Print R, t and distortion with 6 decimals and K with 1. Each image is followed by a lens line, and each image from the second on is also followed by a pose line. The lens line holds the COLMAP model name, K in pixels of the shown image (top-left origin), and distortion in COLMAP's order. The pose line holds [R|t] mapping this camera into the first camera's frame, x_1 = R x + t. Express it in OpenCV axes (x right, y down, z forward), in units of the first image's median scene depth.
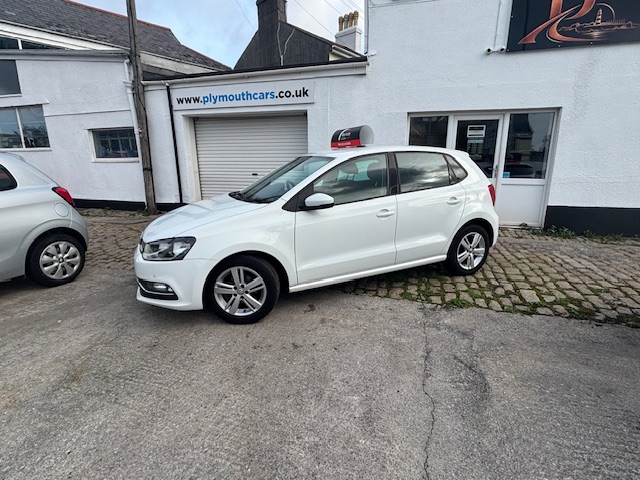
lens RADIAL K [[317.4, 0, 319.4], [0, 317.4, 236.2], [0, 0, 1]] dist [-0.002714, 0.000665]
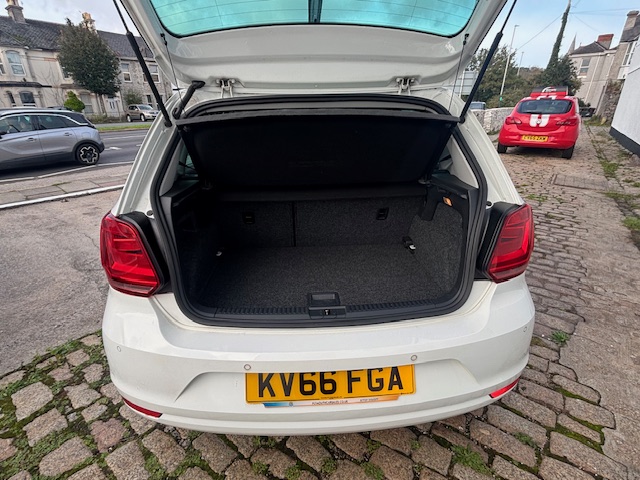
lens RADIAL K [[318.1, 0, 314.9], [0, 318.1, 237.6], [0, 0, 1]] dist [-0.003363, 0.002596]
pose [[-0.337222, 0.368944, -0.866119, 0.715029], [-0.210172, 0.867285, 0.451271, -0.302435], [0.917665, 0.334212, -0.214926, 1.200694]]
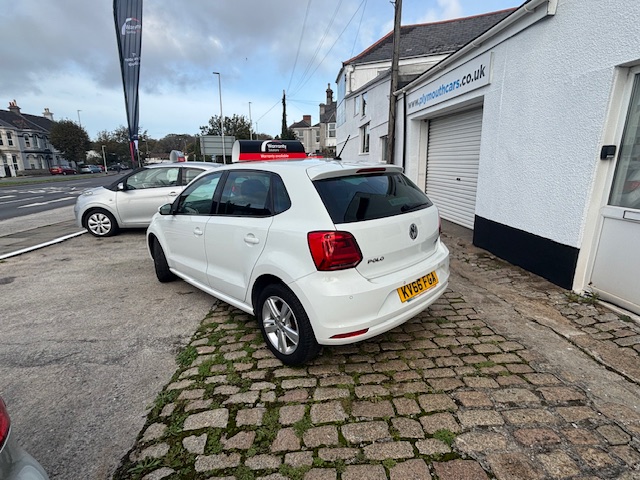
lens RADIAL K [[318.1, 0, 314.9], [0, 318.1, 237.6], [0, 0, 1]] dist [-0.003363, 0.002596]
pose [[0.350166, 0.219843, -0.910523, 0.996296], [-0.200336, 0.967152, 0.156471, -0.225875], [0.915013, 0.127620, 0.382706, 0.761778]]
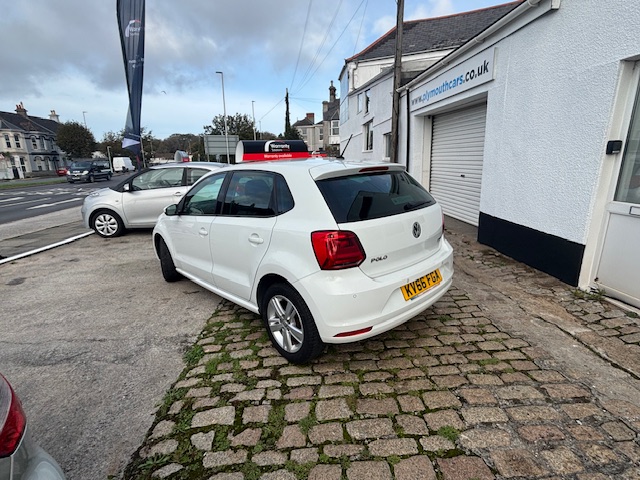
lens RADIAL K [[318.0, 0, 314.5], [0, 318.0, 237.5], [0, 0, 1]] dist [-0.002900, 0.002003]
pose [[0.338265, 0.222074, -0.914472, 1.000971], [-0.188056, 0.968108, 0.165537, -0.229833], [0.922069, 0.115977, 0.369239, 0.761072]]
